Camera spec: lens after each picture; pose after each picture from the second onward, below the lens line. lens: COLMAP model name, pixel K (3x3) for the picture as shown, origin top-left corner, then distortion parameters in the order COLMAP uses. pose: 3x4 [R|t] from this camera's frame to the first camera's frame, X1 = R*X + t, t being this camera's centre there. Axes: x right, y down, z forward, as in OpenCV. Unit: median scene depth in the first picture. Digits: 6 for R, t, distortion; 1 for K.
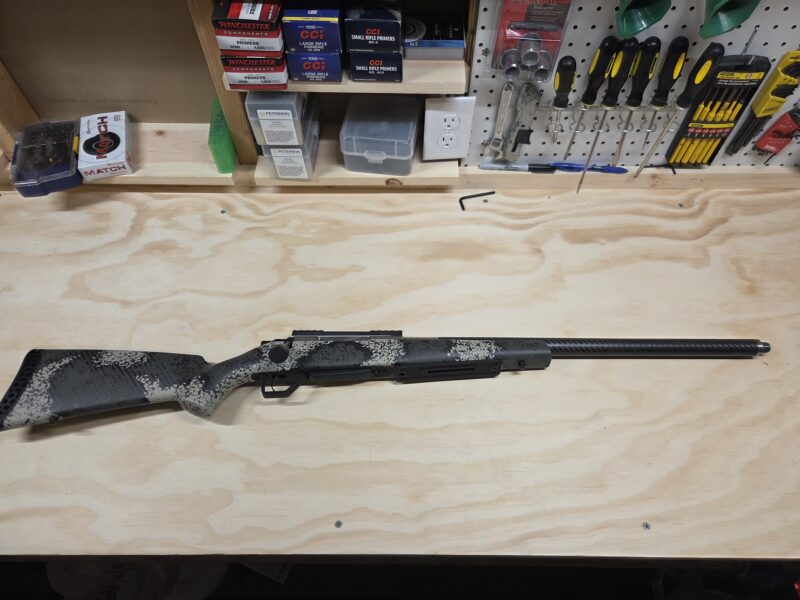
lens RADIAL K [[571.7, 0, 400.0], [0, 571.7, 300.0], [0, 0, 1]] dist [0.004038, -0.007306]
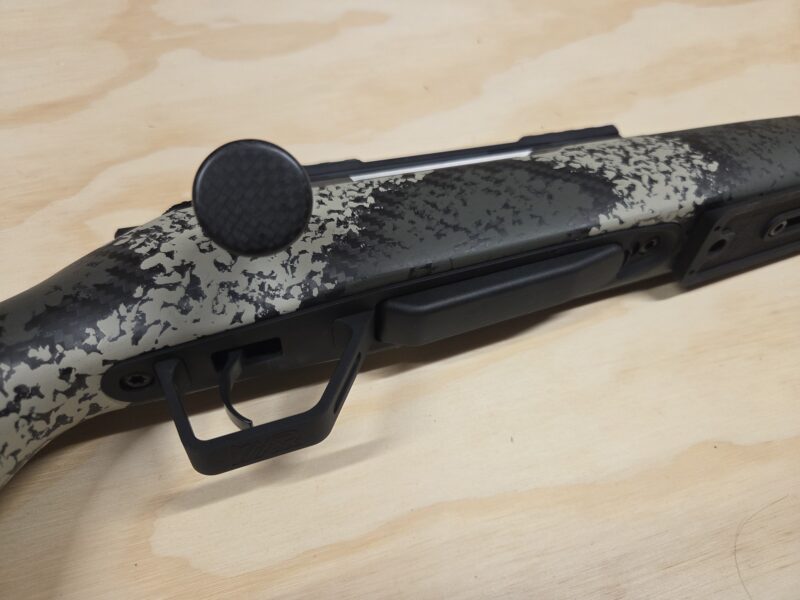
lens RADIAL K [[567.4, 0, 386.9], [0, 567.4, 299.1], [0, 0, 1]] dist [0.001865, -0.011010]
pose [[0.945162, -0.187233, 0.267604, -0.210764], [0.186196, 0.982070, 0.029487, 0.115568], [-0.268327, 0.021957, 0.963078, 0.773032]]
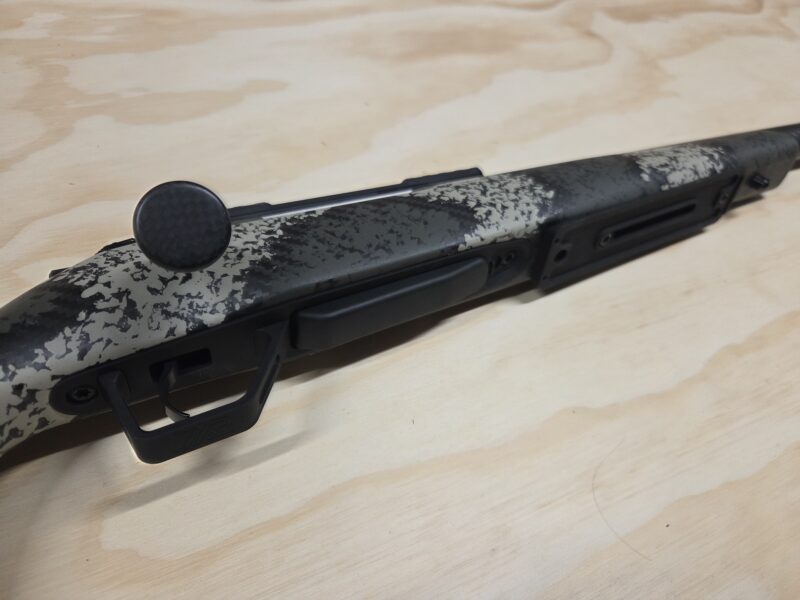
lens RADIAL K [[571.7, 0, 400.0], [0, 571.7, 300.0], [0, 0, 1]] dist [0.004038, -0.007306]
pose [[0.872217, -0.228225, 0.432609, -0.224721], [0.266342, 0.963451, -0.028721, 0.136770], [-0.410242, 0.140273, 0.901124, 0.725052]]
